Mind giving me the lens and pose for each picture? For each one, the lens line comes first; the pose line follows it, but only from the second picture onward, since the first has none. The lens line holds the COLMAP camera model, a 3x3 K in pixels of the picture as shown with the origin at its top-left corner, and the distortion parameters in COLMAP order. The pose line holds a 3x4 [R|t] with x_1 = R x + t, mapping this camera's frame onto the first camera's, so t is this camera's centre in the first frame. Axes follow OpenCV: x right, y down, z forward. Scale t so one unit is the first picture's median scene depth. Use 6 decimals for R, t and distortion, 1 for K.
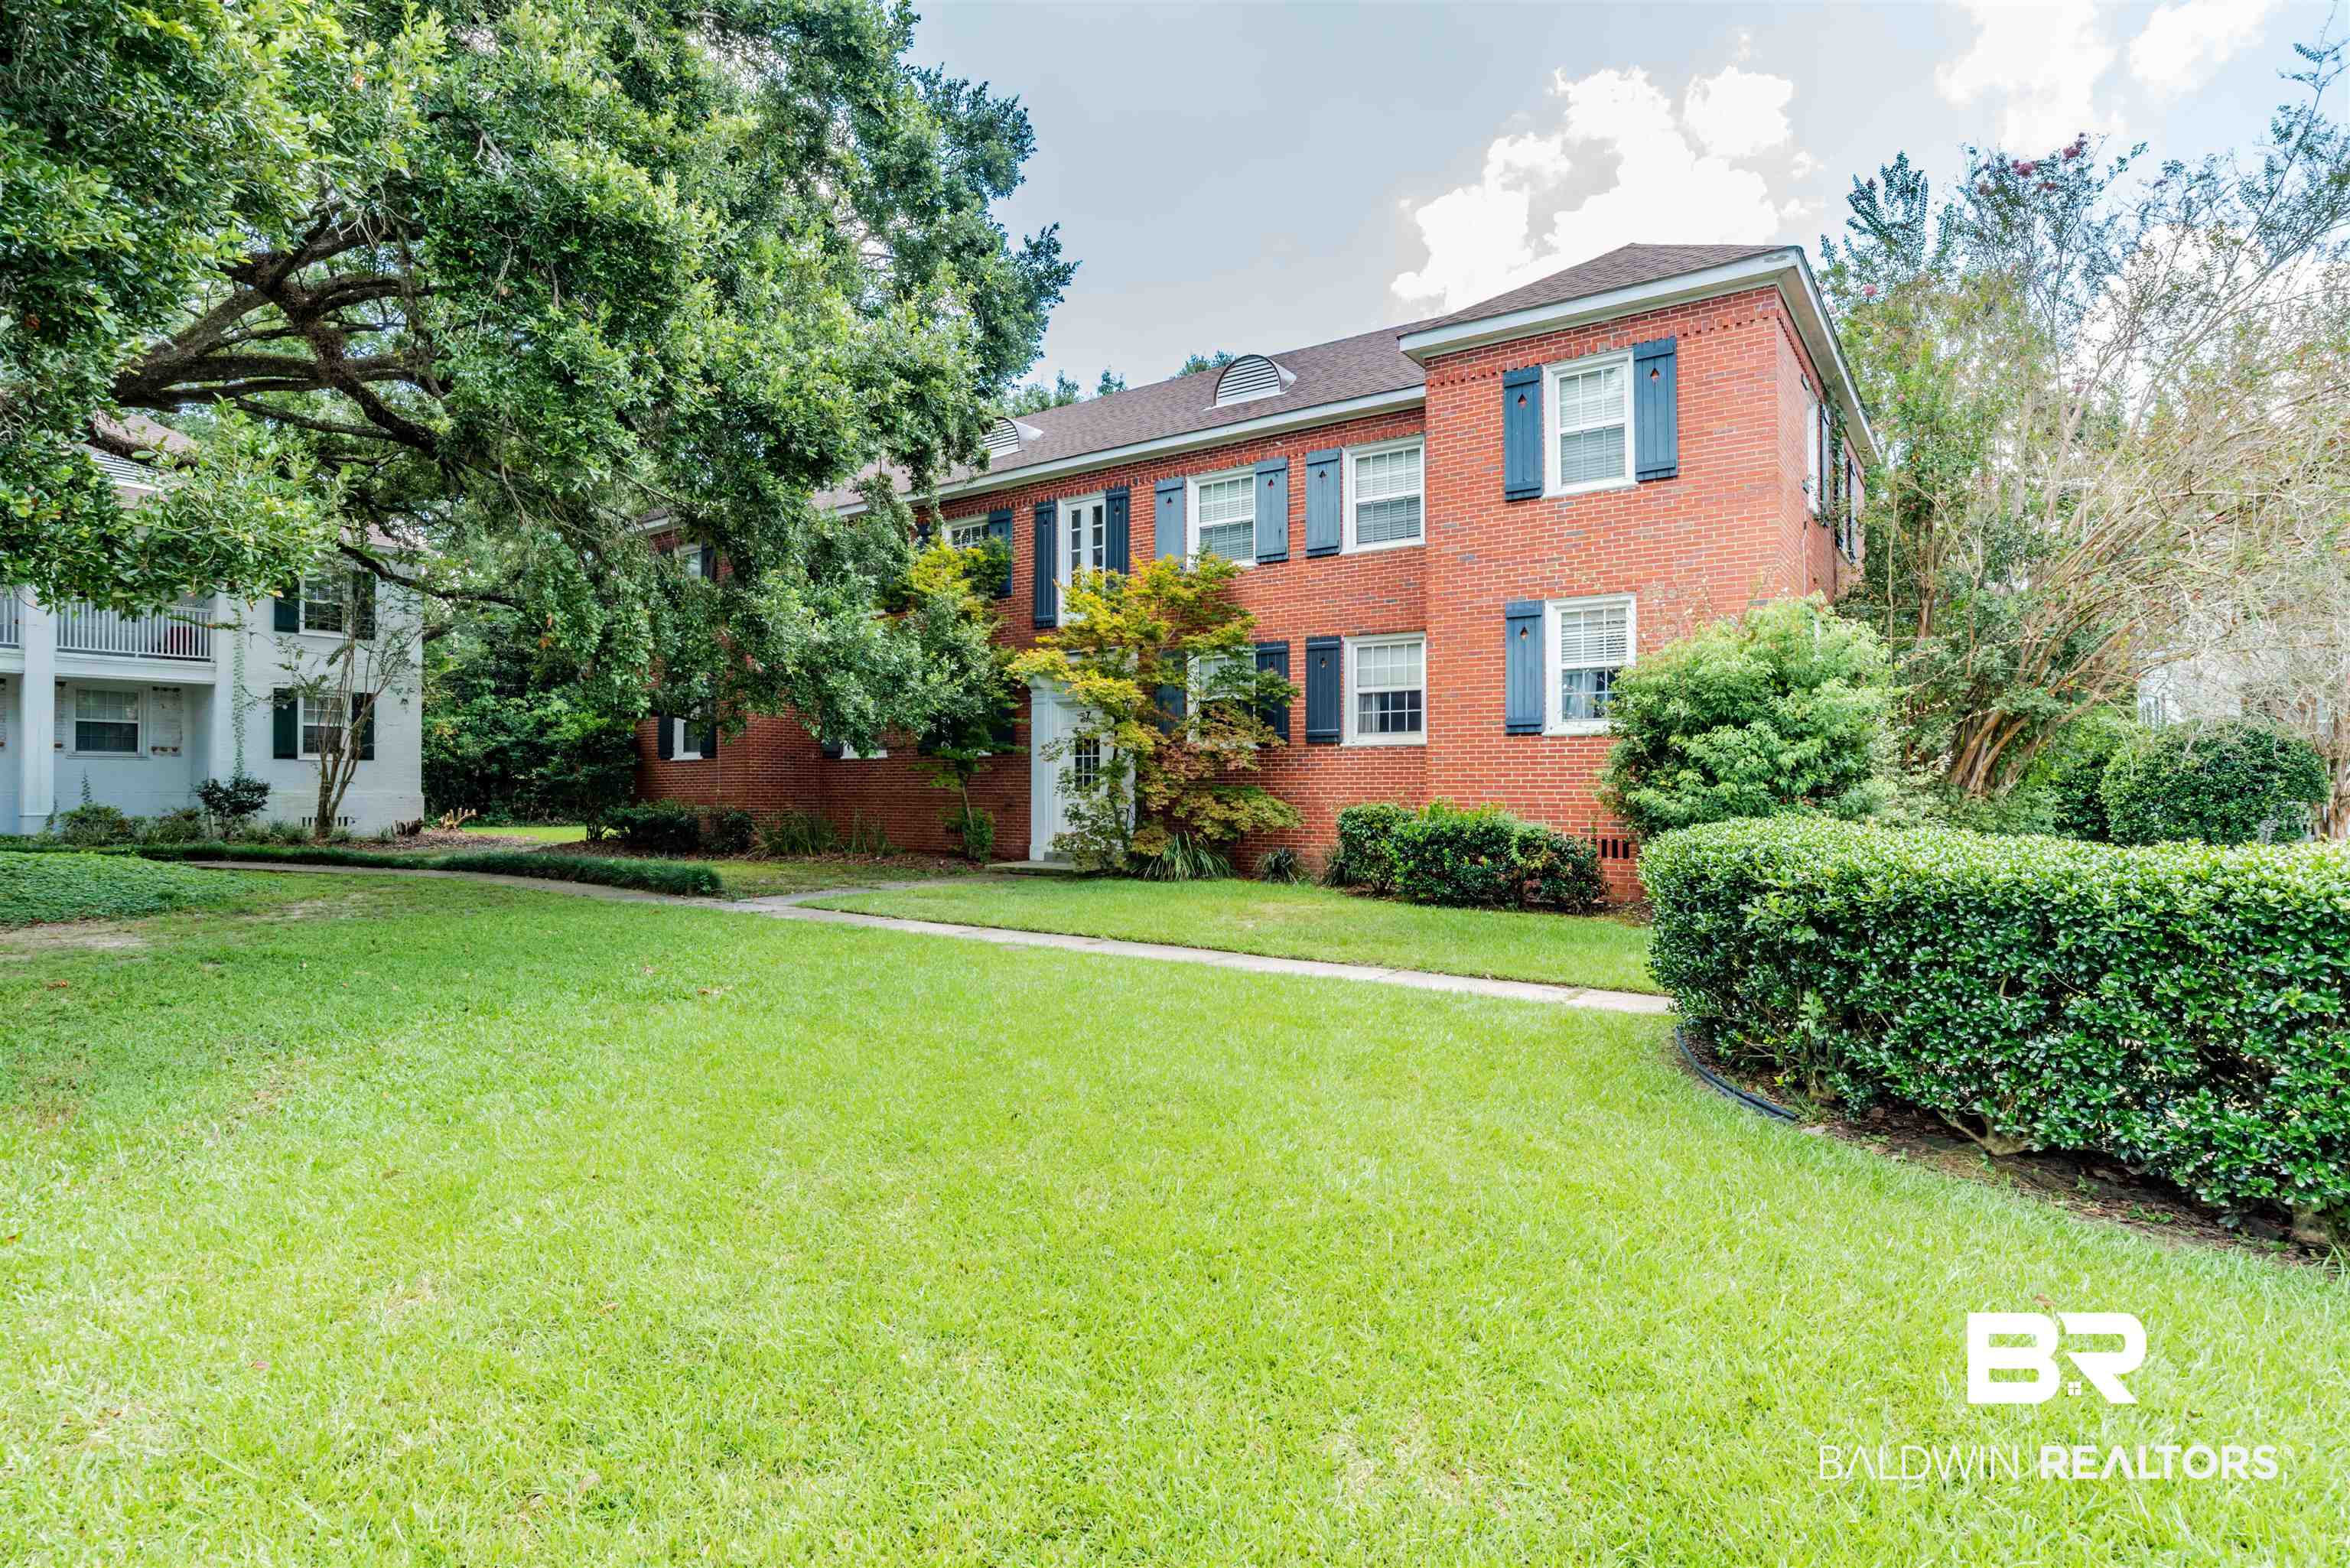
lens RADIAL K [[1182.8, 0, 1185.2], [0, 1182.8, 791.6], [0, 0, 1]] dist [-0.048267, 0.022845]
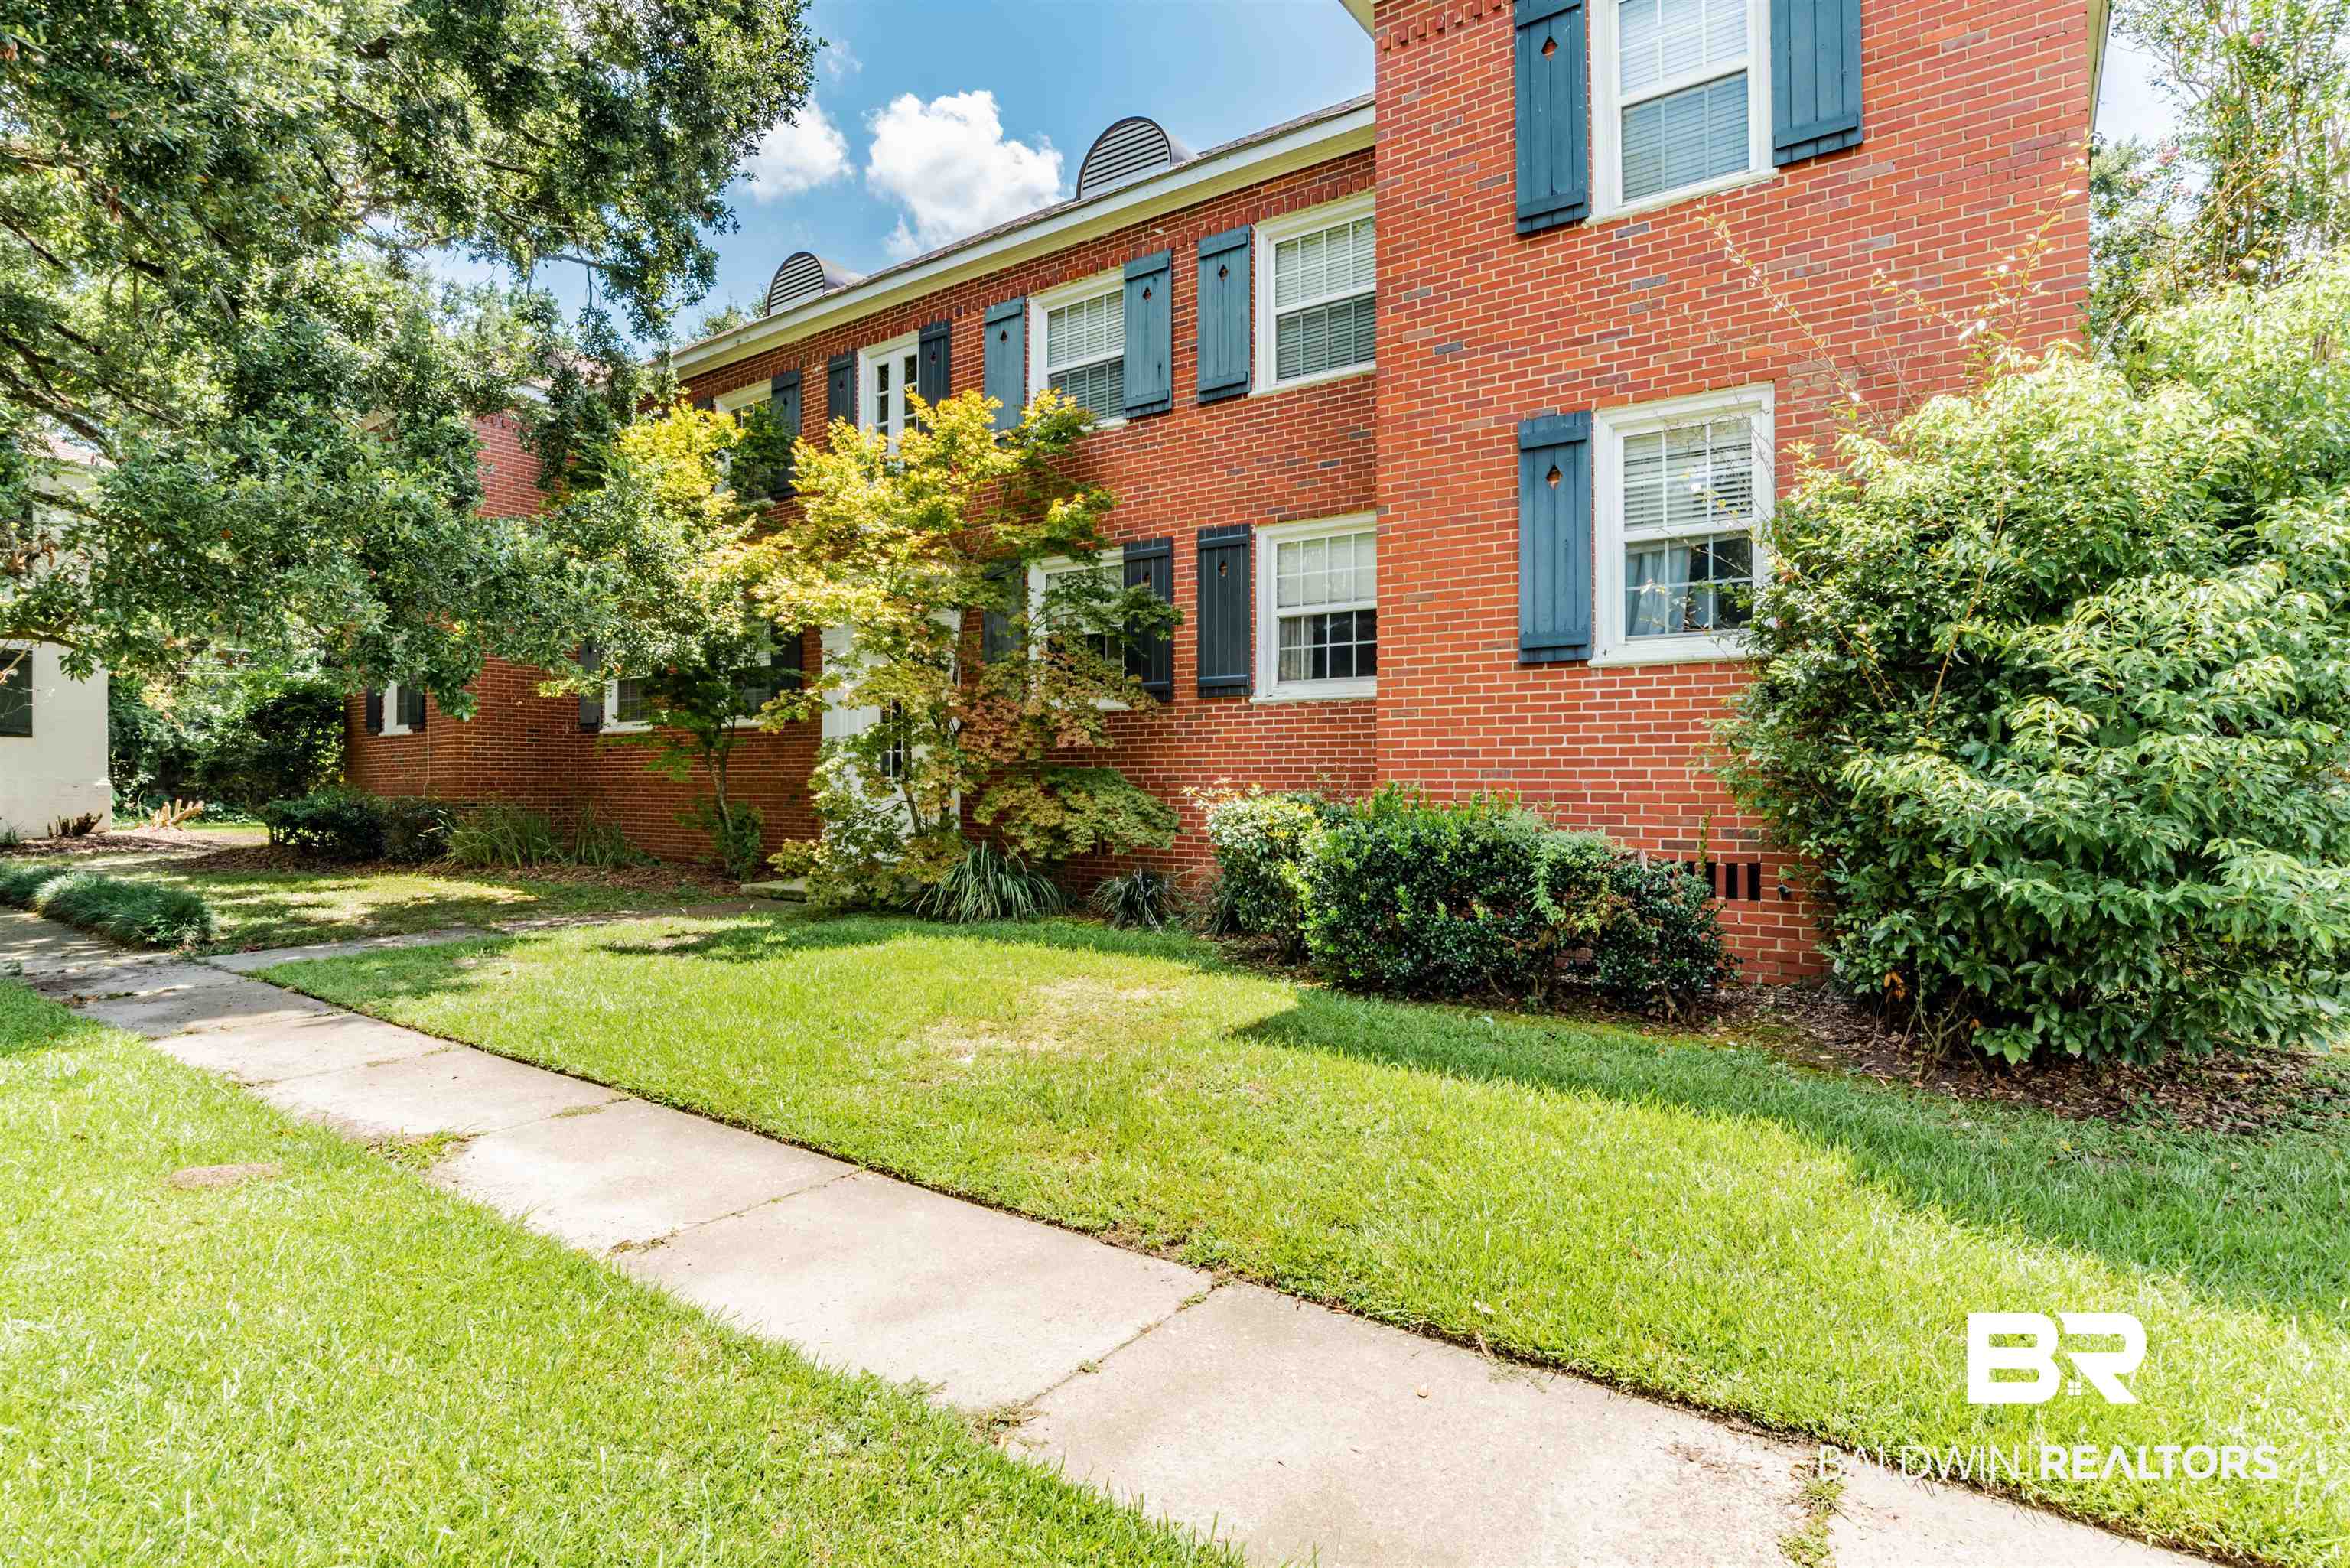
lens RADIAL K [[1182.8, 0, 1185.2], [0, 1182.8, 791.6], [0, 0, 1]] dist [-0.048267, 0.022845]
pose [[1.000000, -0.000299, 0.000270, 0.098278], [0.000297, 0.999969, 0.007851, 0.004125], [-0.000272, -0.007851, 0.999969, 0.380982]]
